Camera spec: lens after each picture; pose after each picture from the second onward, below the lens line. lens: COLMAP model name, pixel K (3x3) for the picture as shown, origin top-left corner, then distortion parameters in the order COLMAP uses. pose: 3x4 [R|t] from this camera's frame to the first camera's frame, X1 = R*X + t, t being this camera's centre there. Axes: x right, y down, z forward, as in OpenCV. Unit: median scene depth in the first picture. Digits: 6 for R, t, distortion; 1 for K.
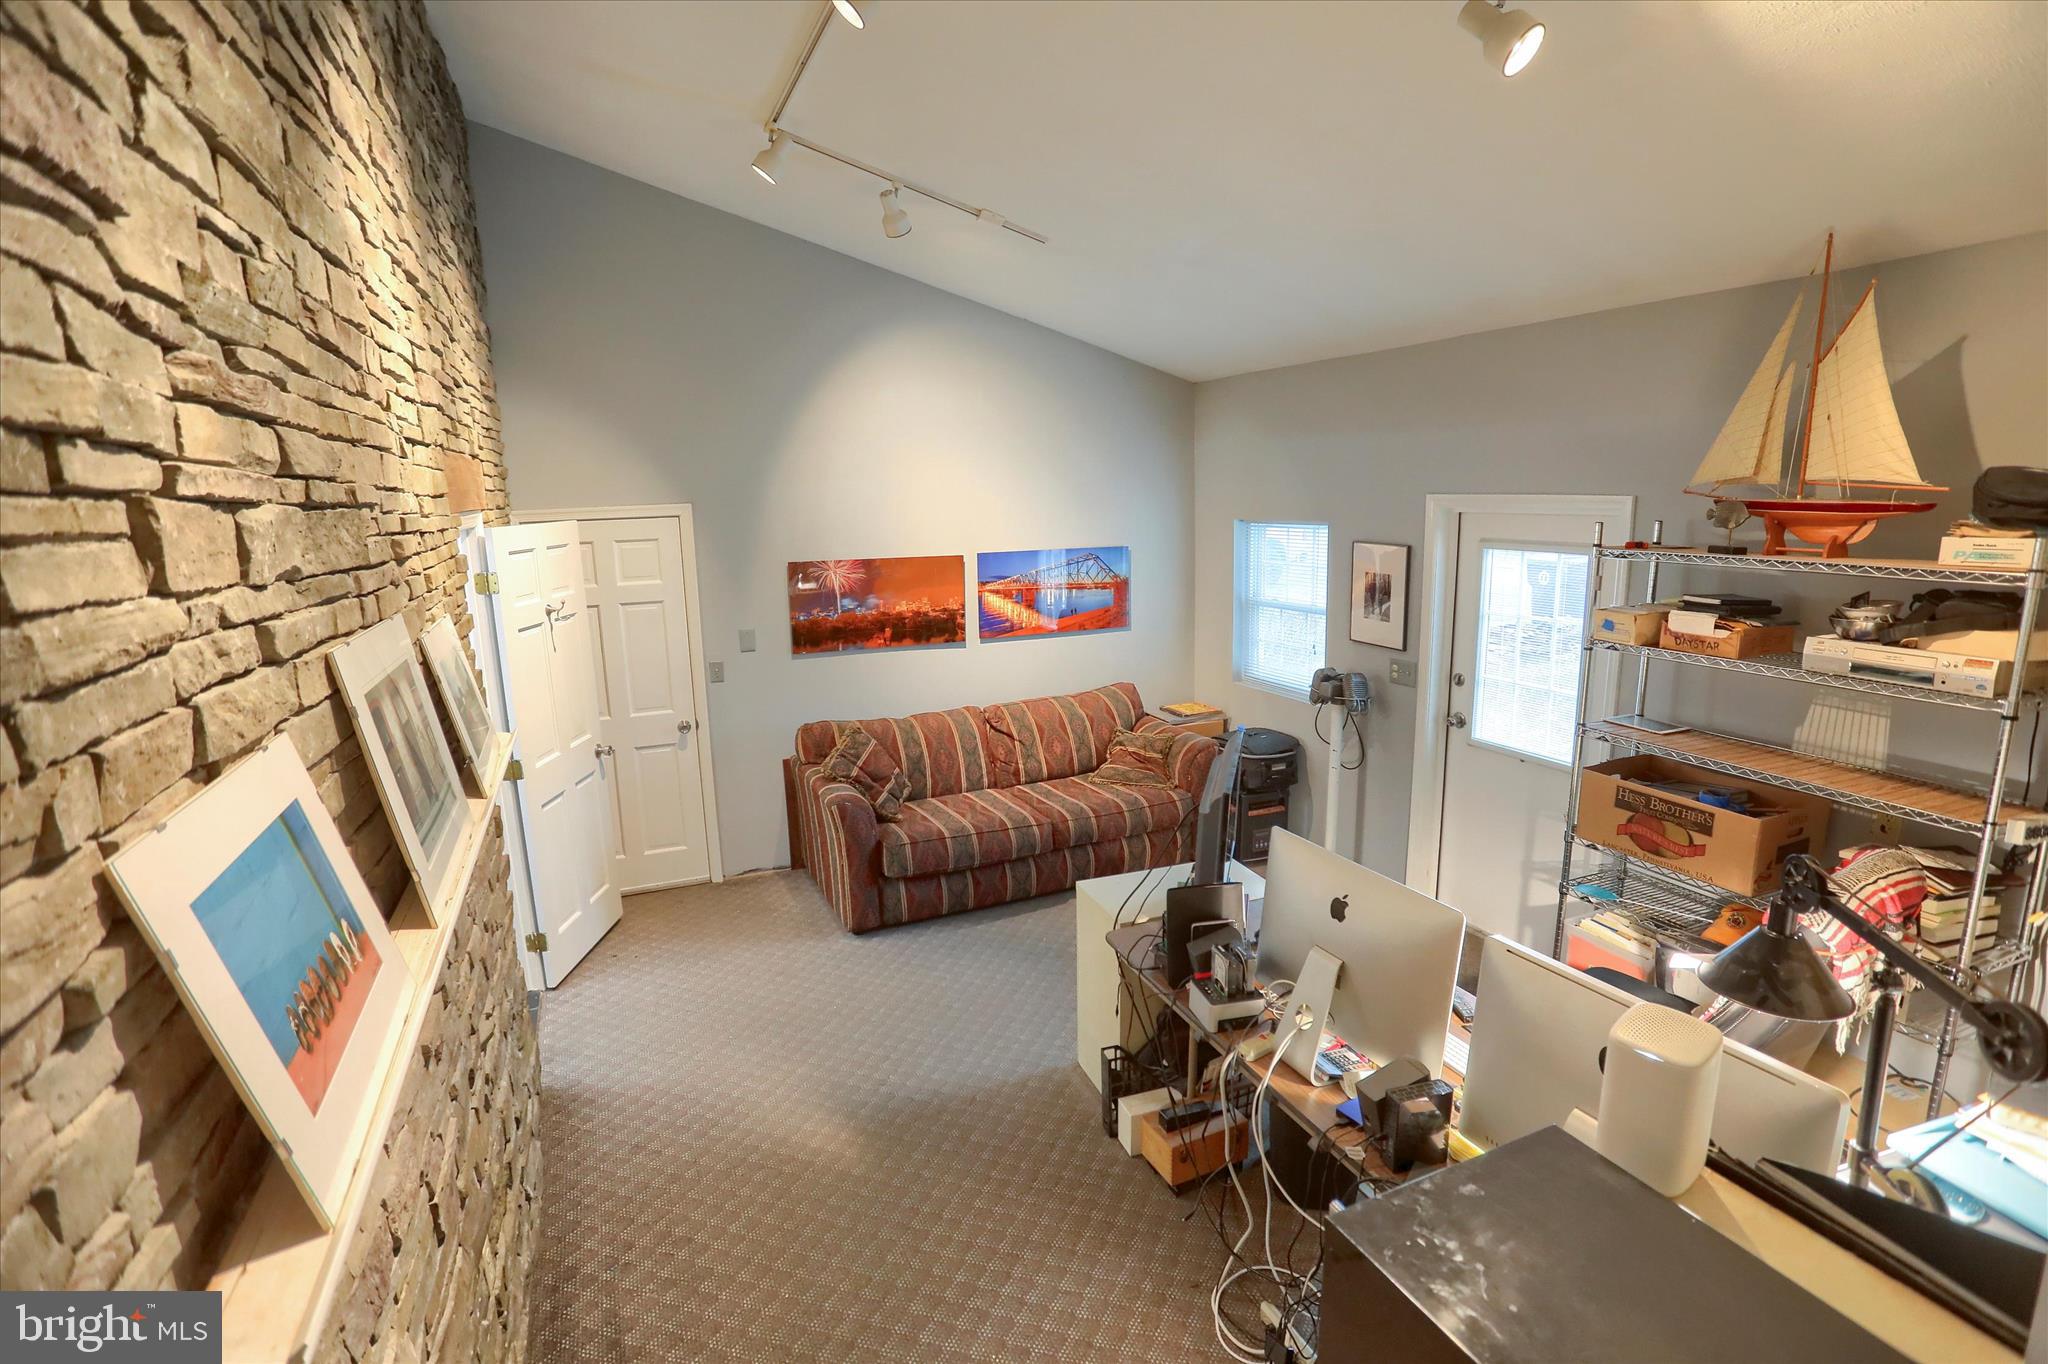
lens RADIAL K [[1046.3, 0, 1024.0], [0, 1046.3, 682.0], [0, 0, 1]] dist [-0.001592, 0.000178]
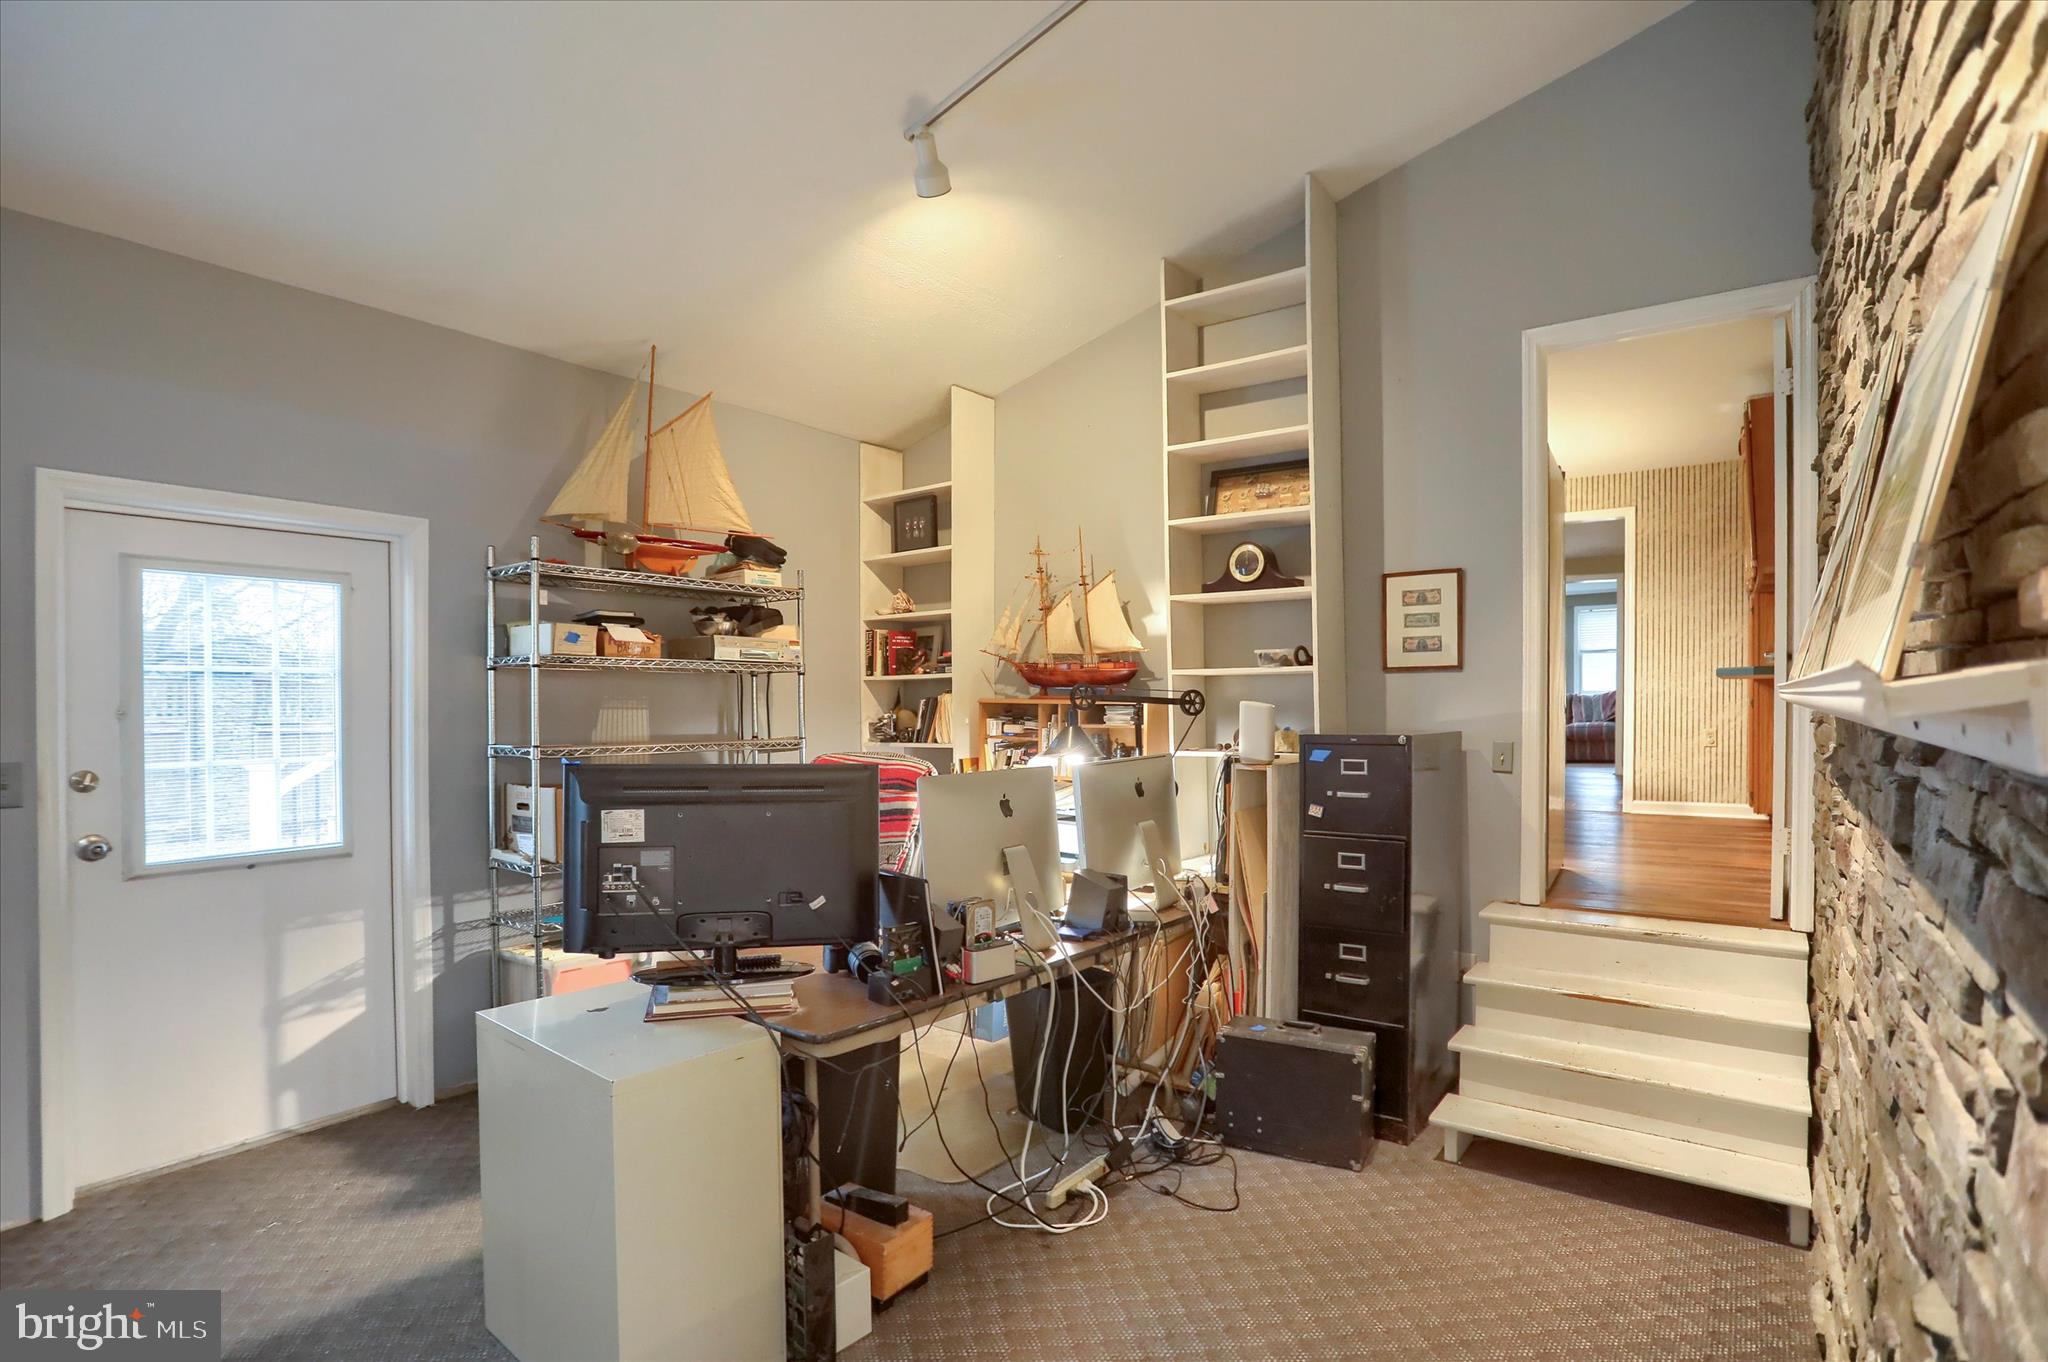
lens RADIAL K [[1046.3, 0, 1024.0], [0, 1046.3, 681.0], [0, 0, 1]] dist [-0.001592, 0.000178]
pose [[-0.555010, 0.035627, 0.831080, -0.469903], [0.180279, 0.980489, 0.078362, -0.011572], [-0.812073, 0.193318, -0.550604, 1.059590]]
